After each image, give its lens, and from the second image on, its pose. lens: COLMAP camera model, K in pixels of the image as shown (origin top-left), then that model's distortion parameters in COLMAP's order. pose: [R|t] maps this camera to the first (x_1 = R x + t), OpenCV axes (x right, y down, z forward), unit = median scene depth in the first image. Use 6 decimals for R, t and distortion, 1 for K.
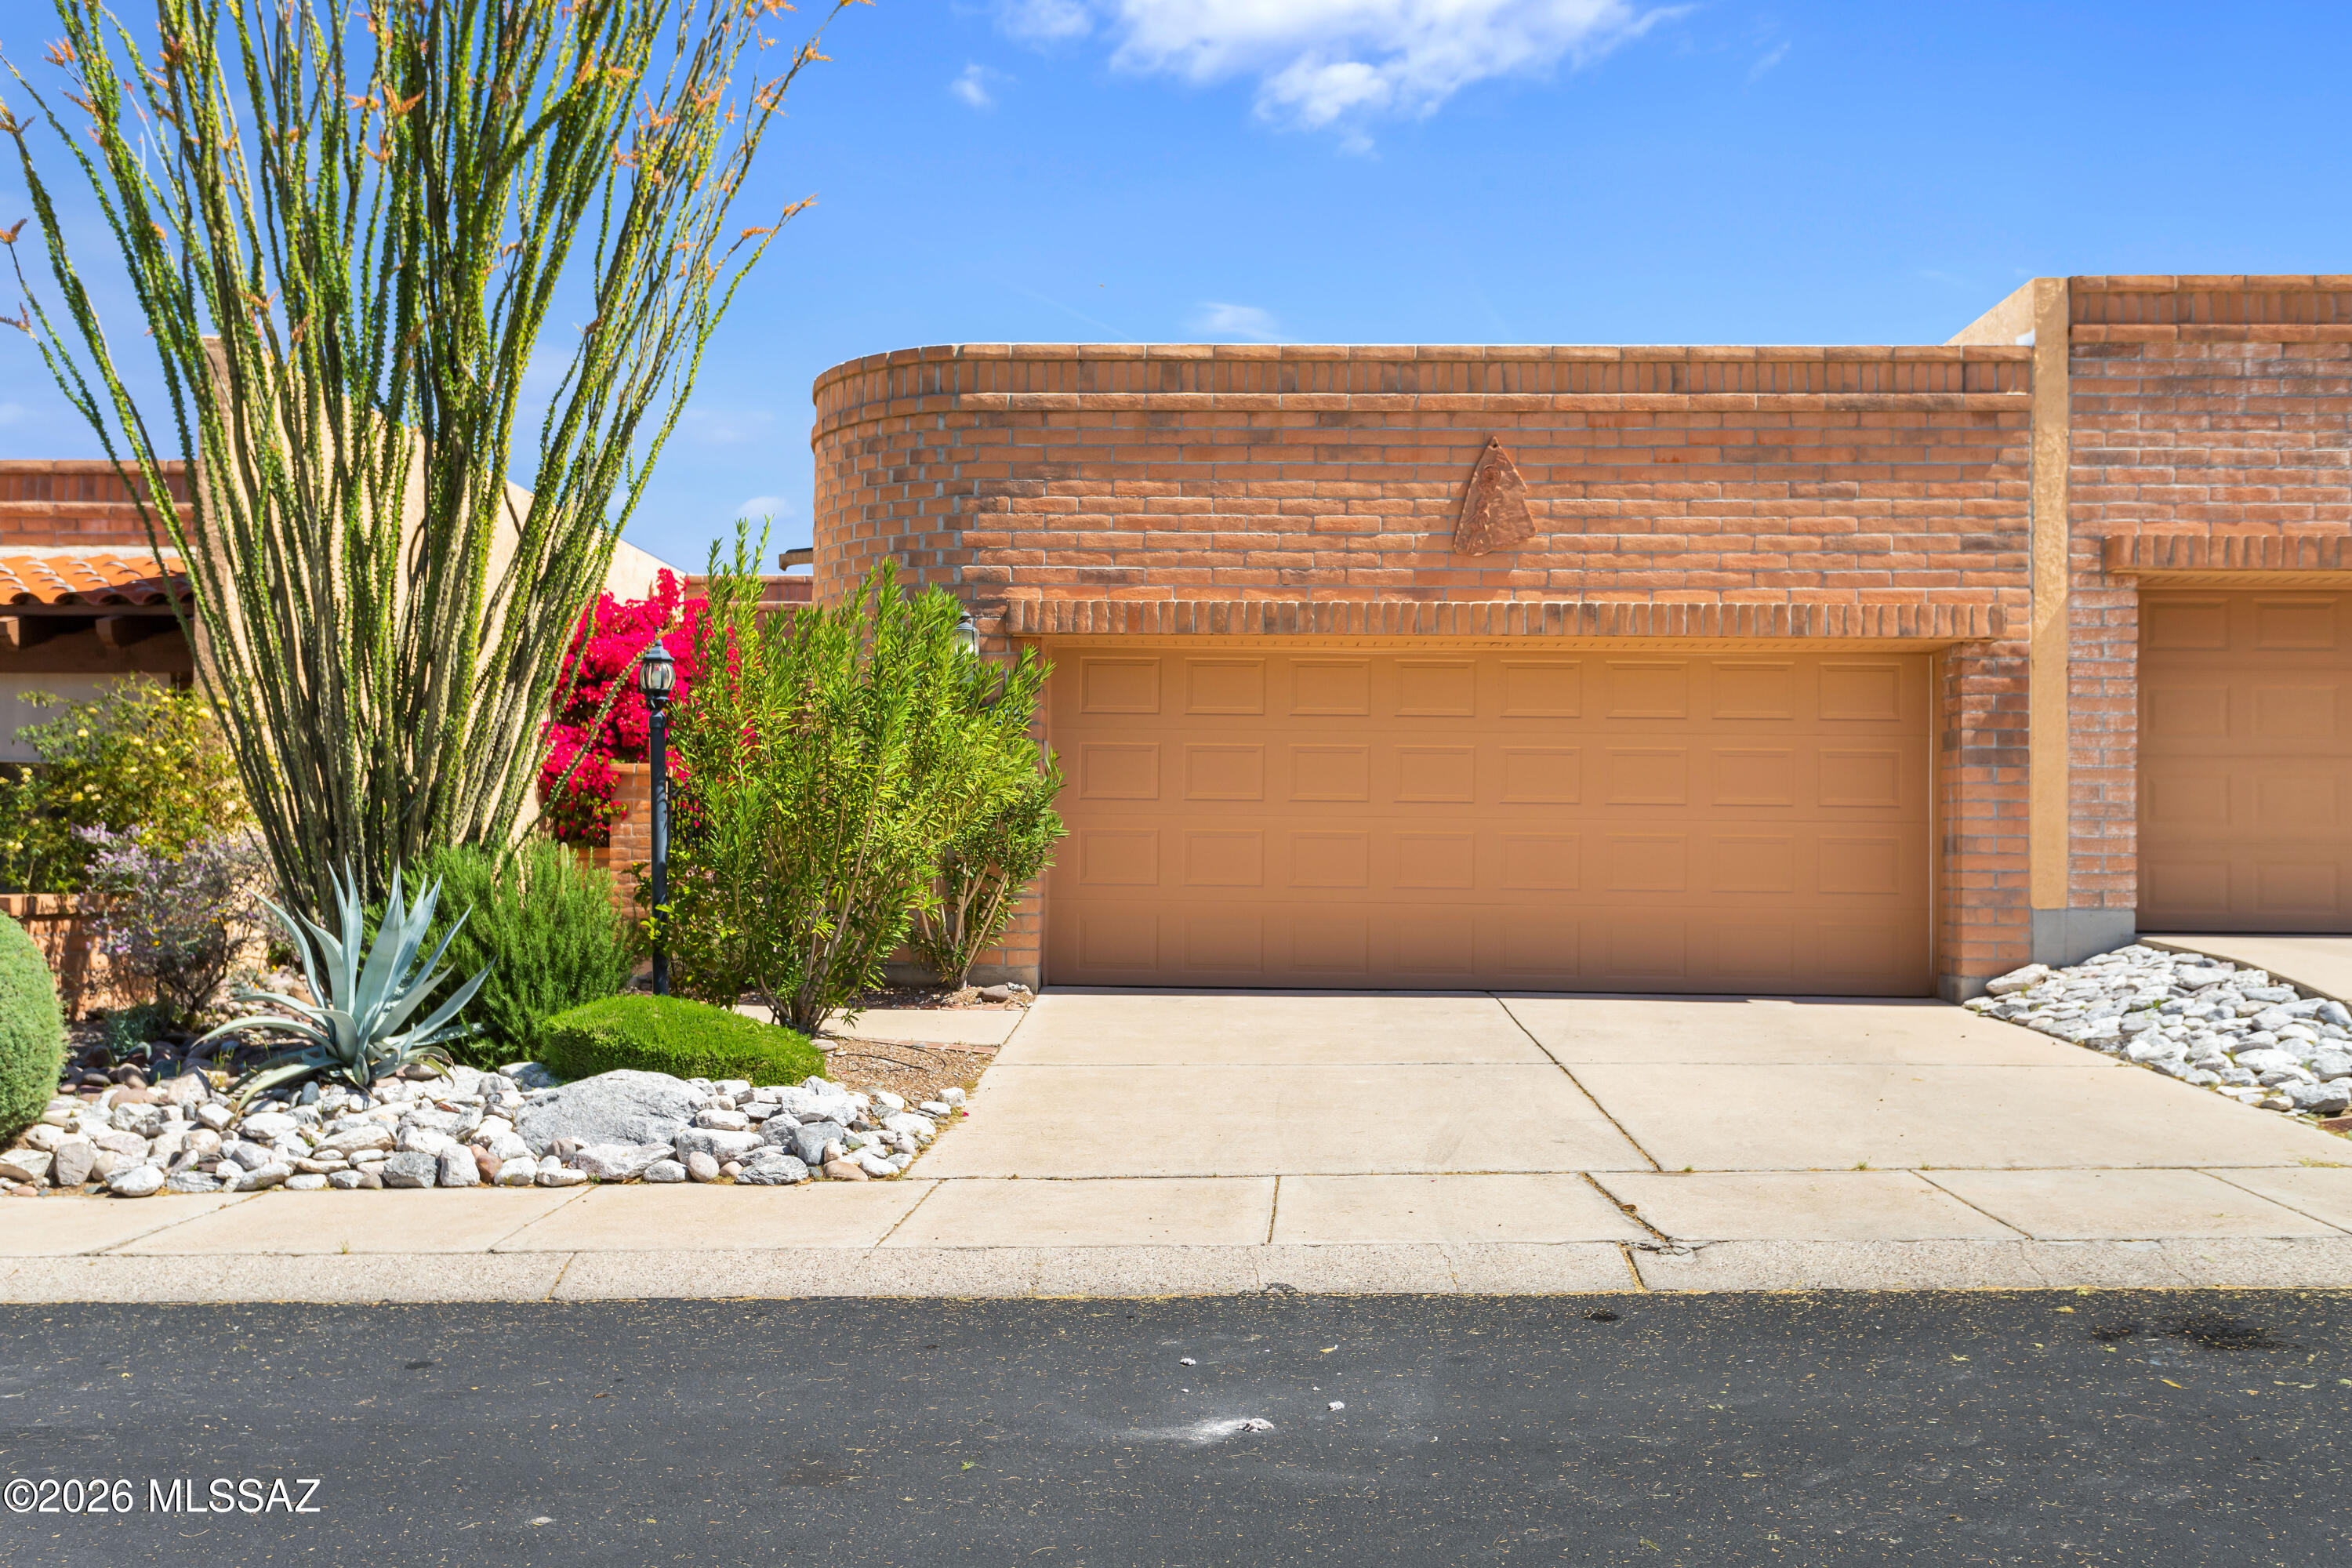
lens RADIAL K [[2039.9, 0, 1174.3], [0, 2039.9, 840.6], [0, 0, 1]] dist [0.006892, 0.001831]
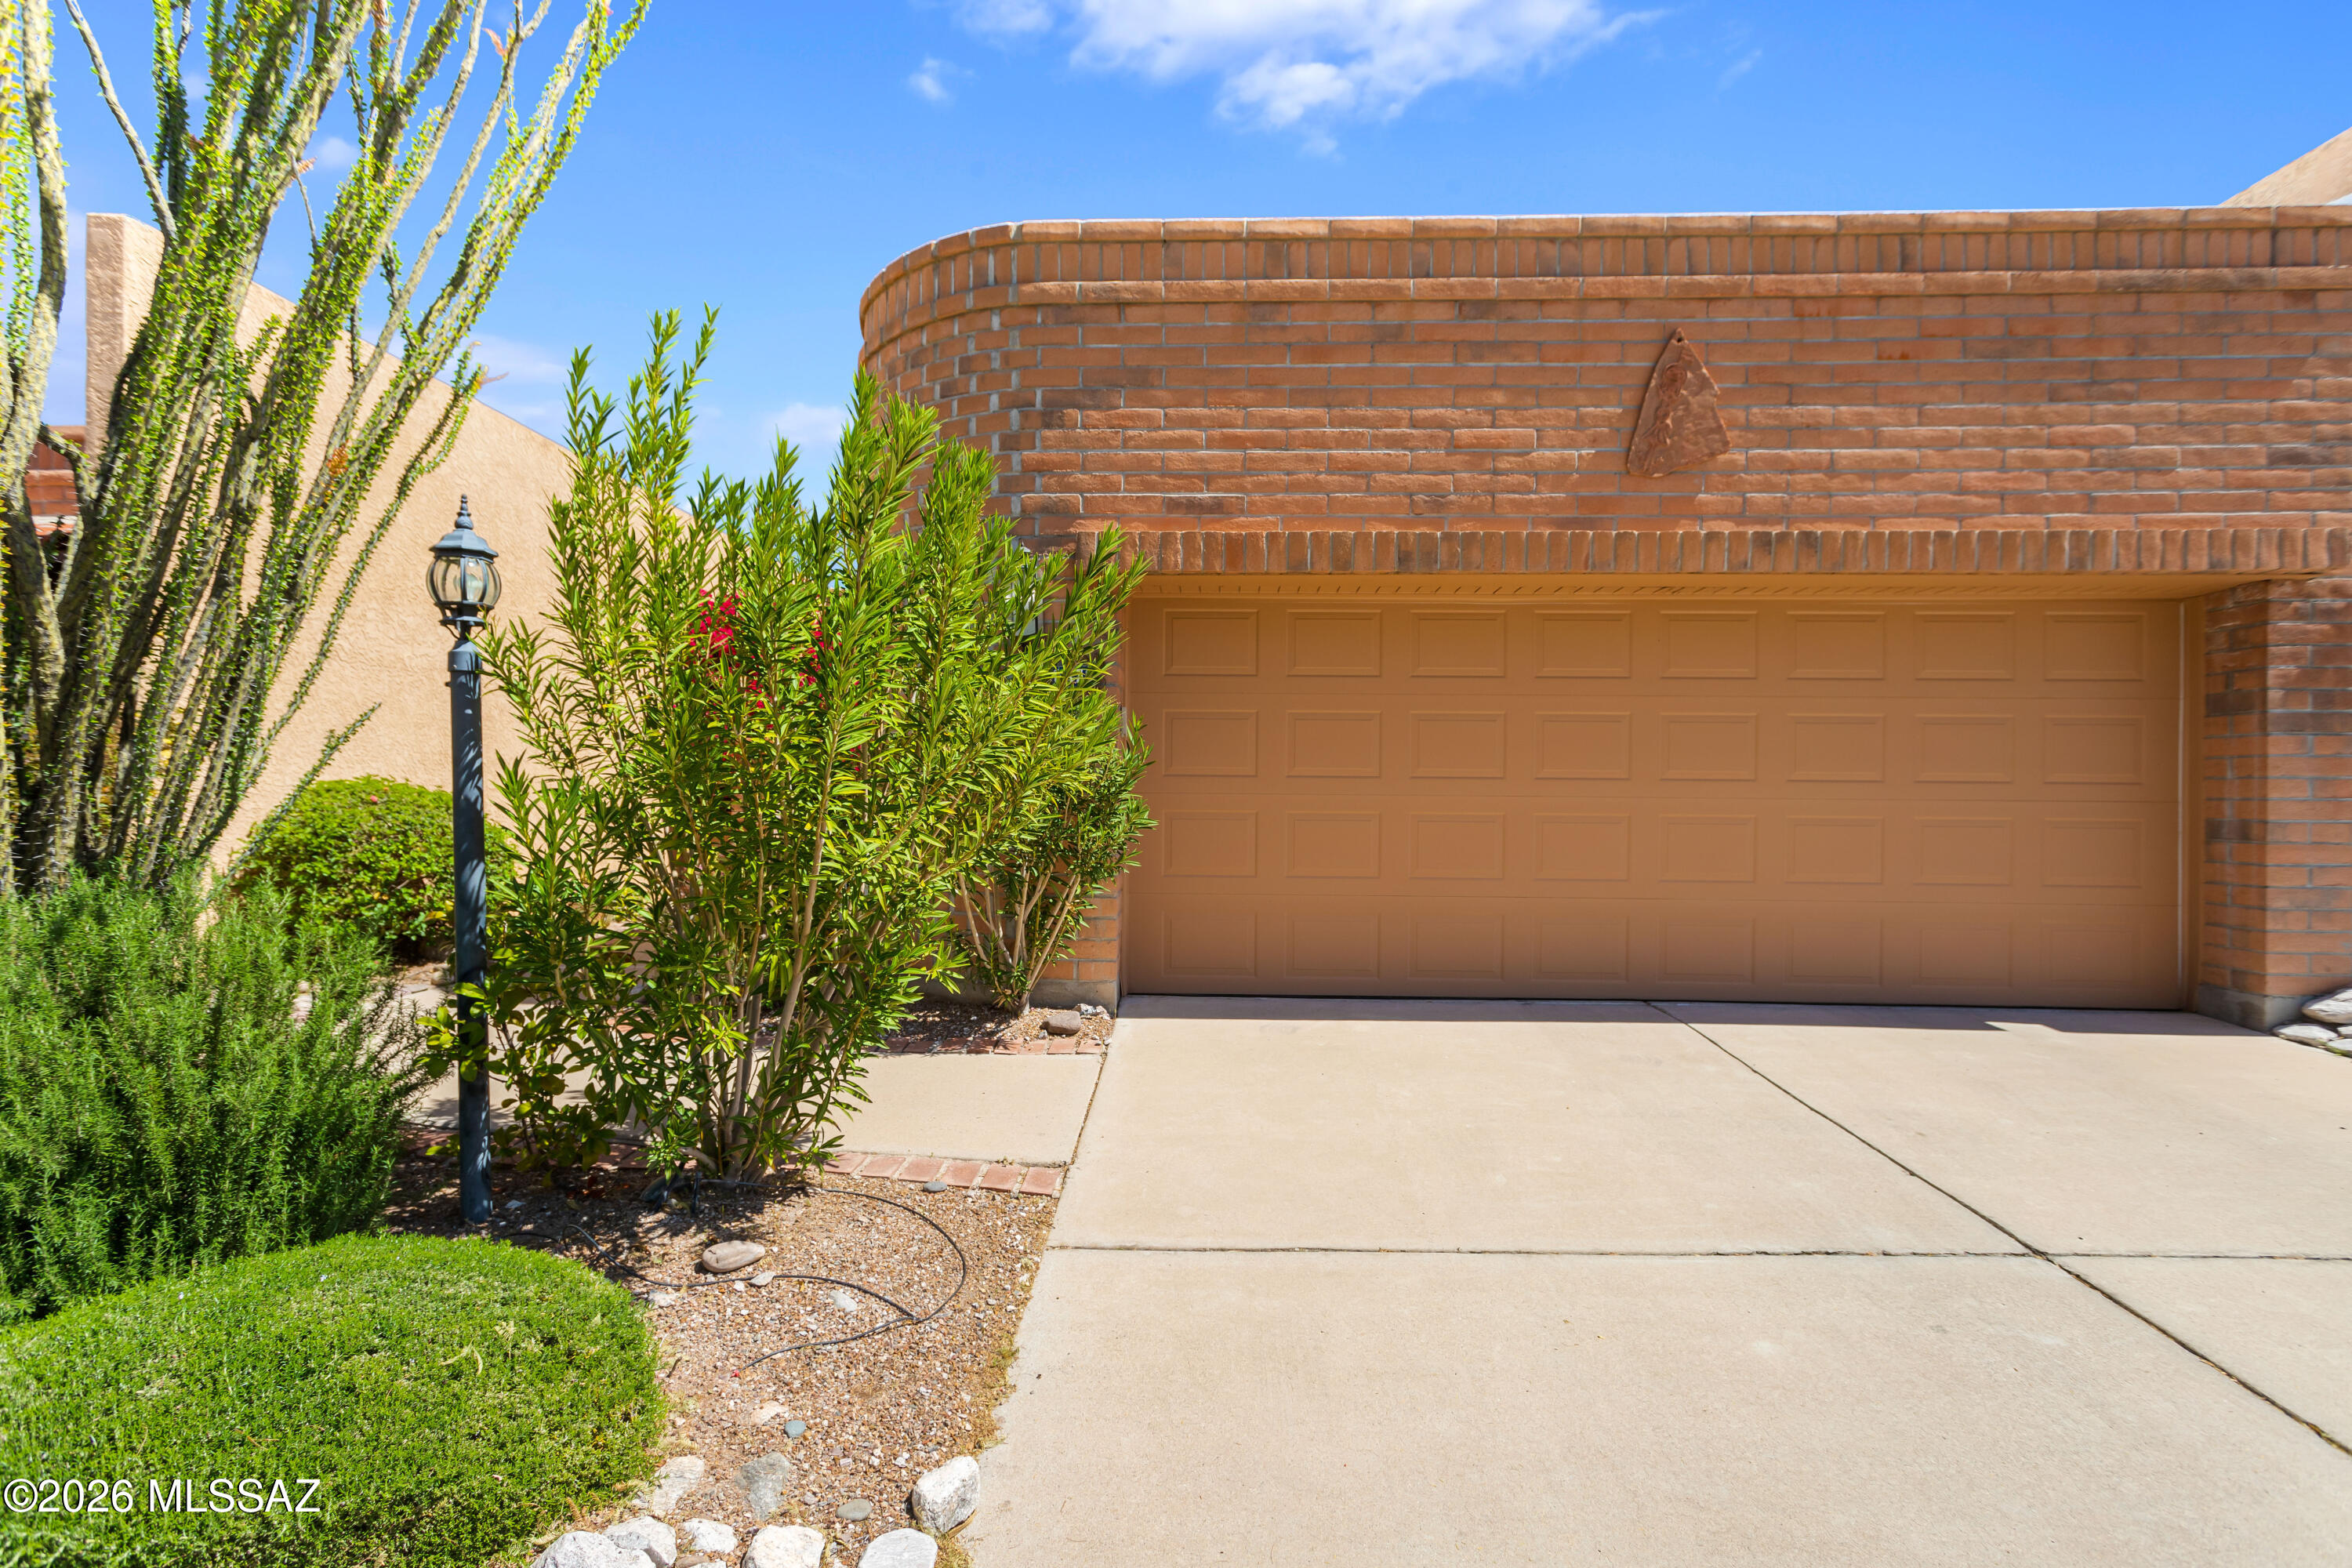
lens RADIAL K [[1137.7, 0, 1172.9], [0, 1137.7, 793.1], [0, 0, 1]] dist [0.005590, 0.001931]
pose [[0.999988, -0.002351, 0.004328, -0.046174], [0.002298, 0.999922, 0.012275, -0.019999], [-0.004357, -0.012265, 0.999915, 0.549117]]
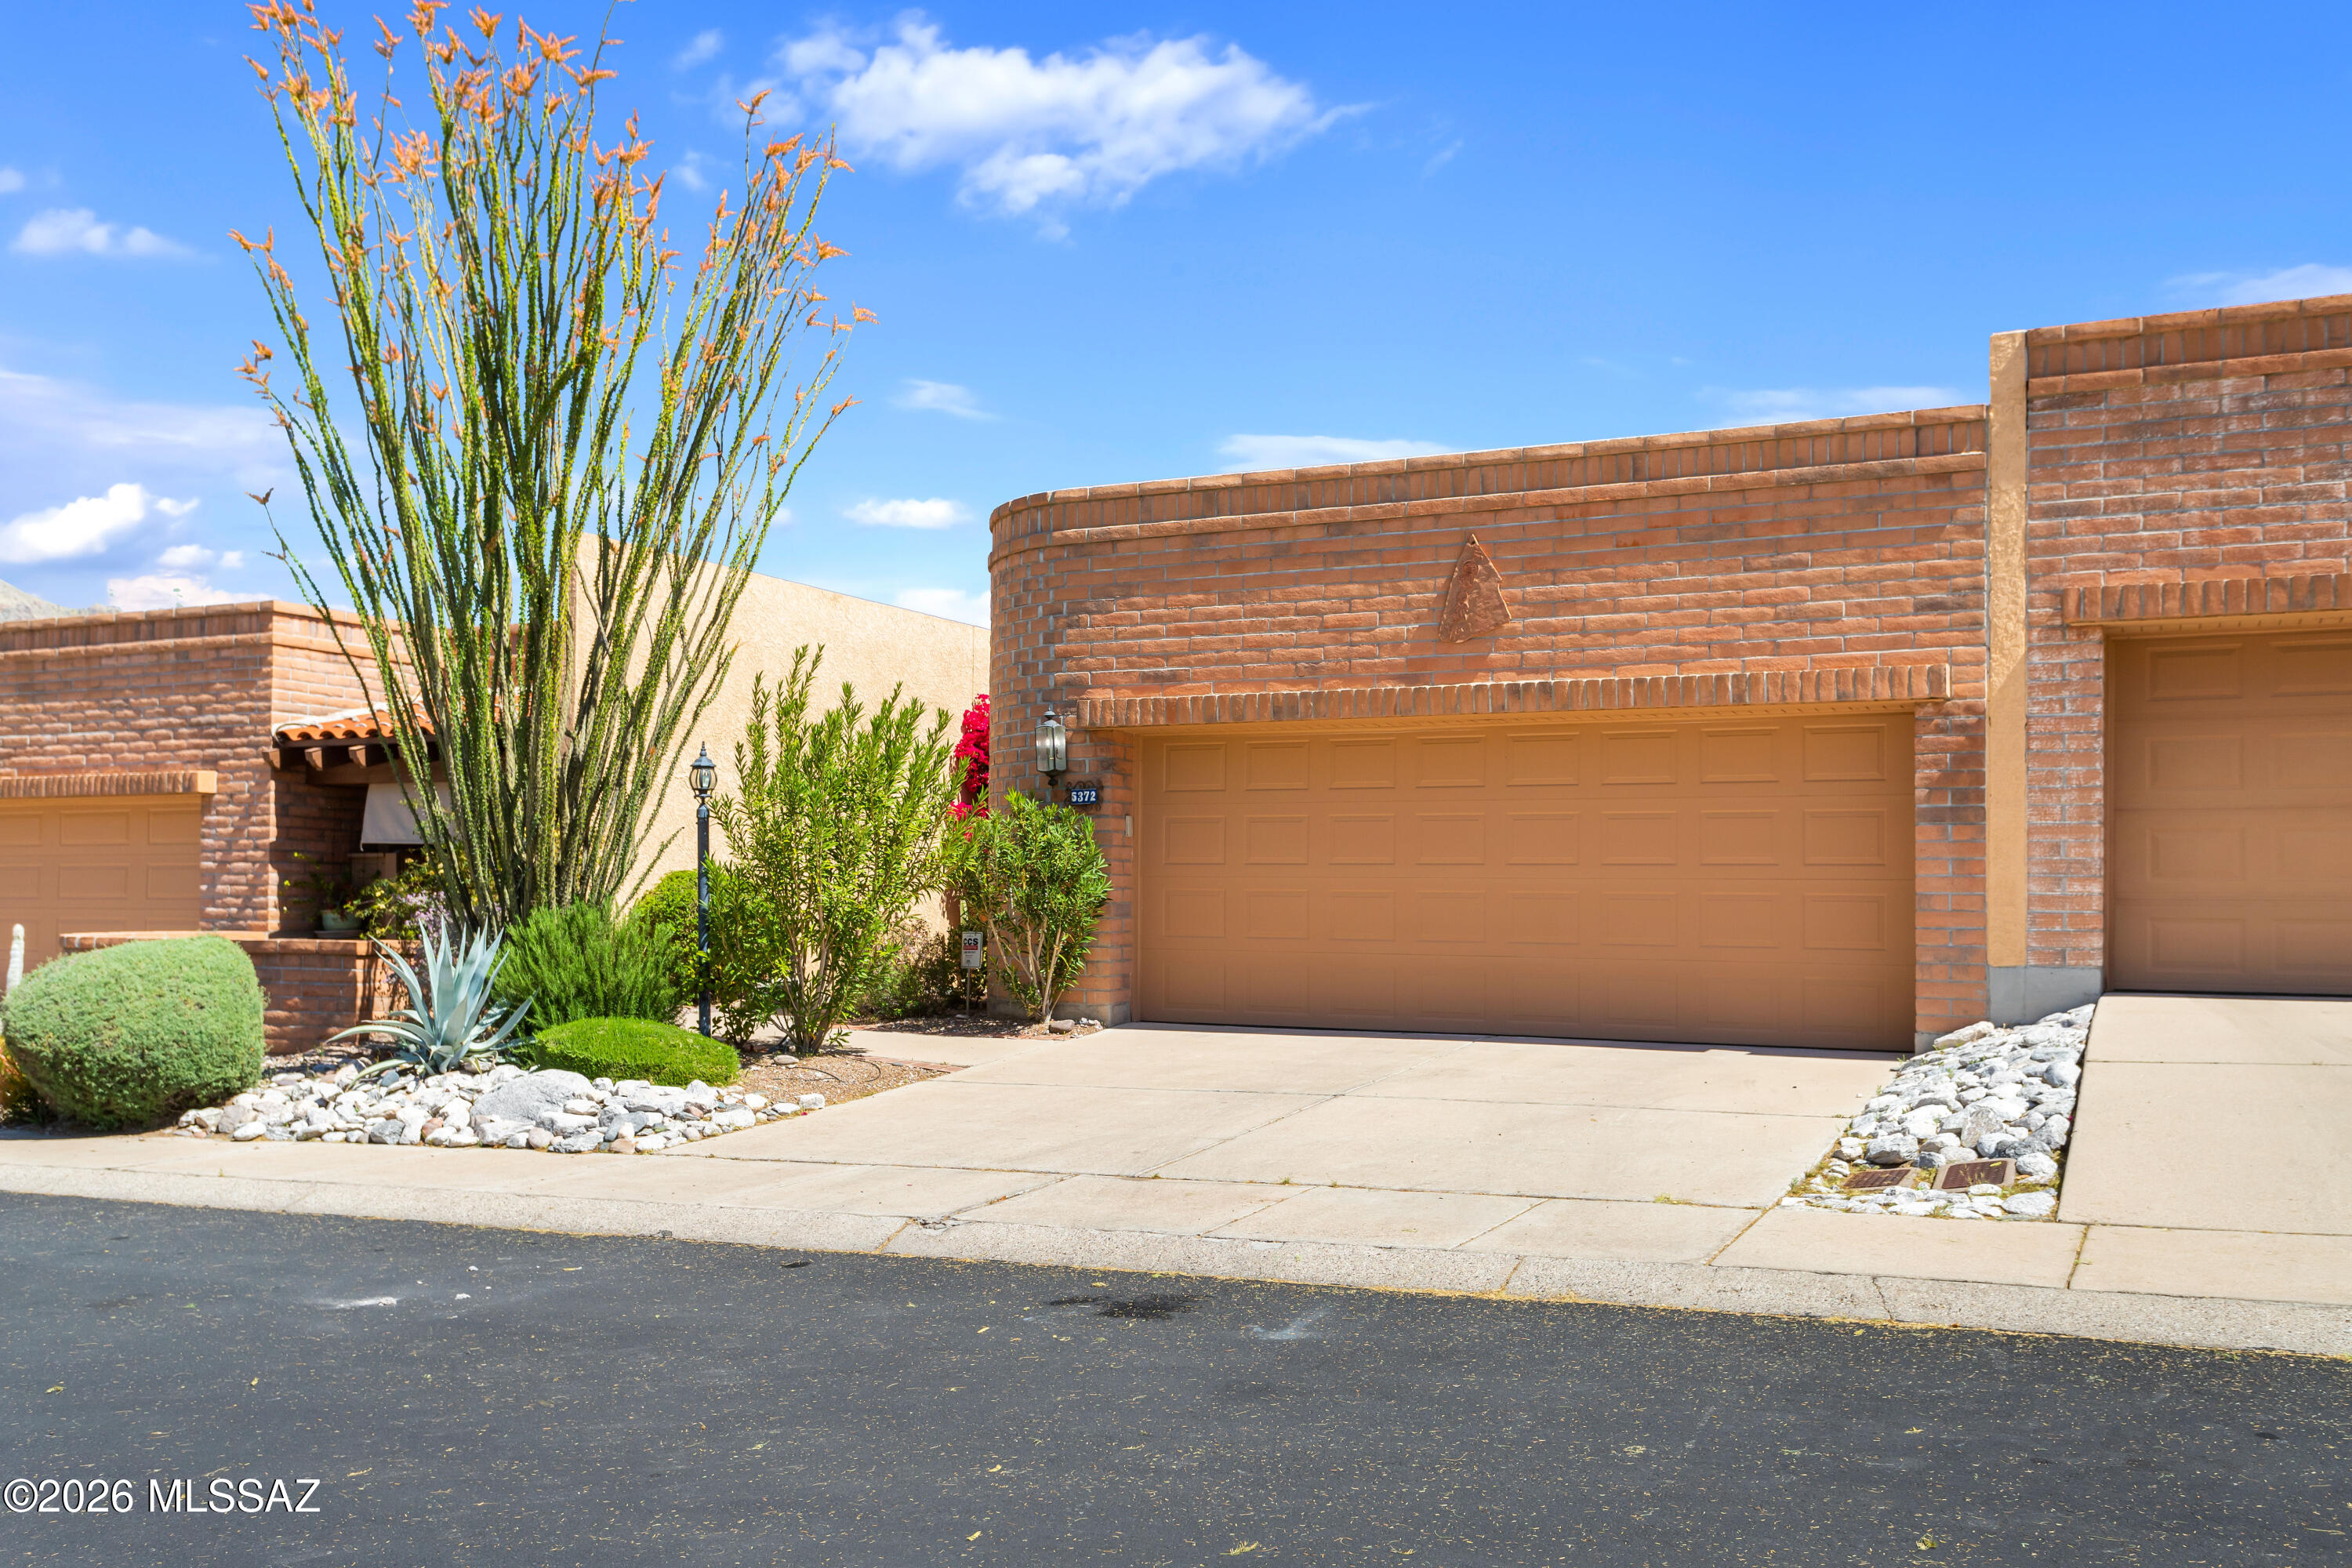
lens RADIAL K [[1955.8, 0, 1203.3], [0, 1955.8, 881.3], [0, 0, 1]] dist [0.005572, -0.001570]
pose [[0.919072, -0.006017, -0.394043, 0.441654], [0.004175, 0.999976, -0.005533, -0.004416], [0.394067, 0.003440, 0.919075, -0.032994]]
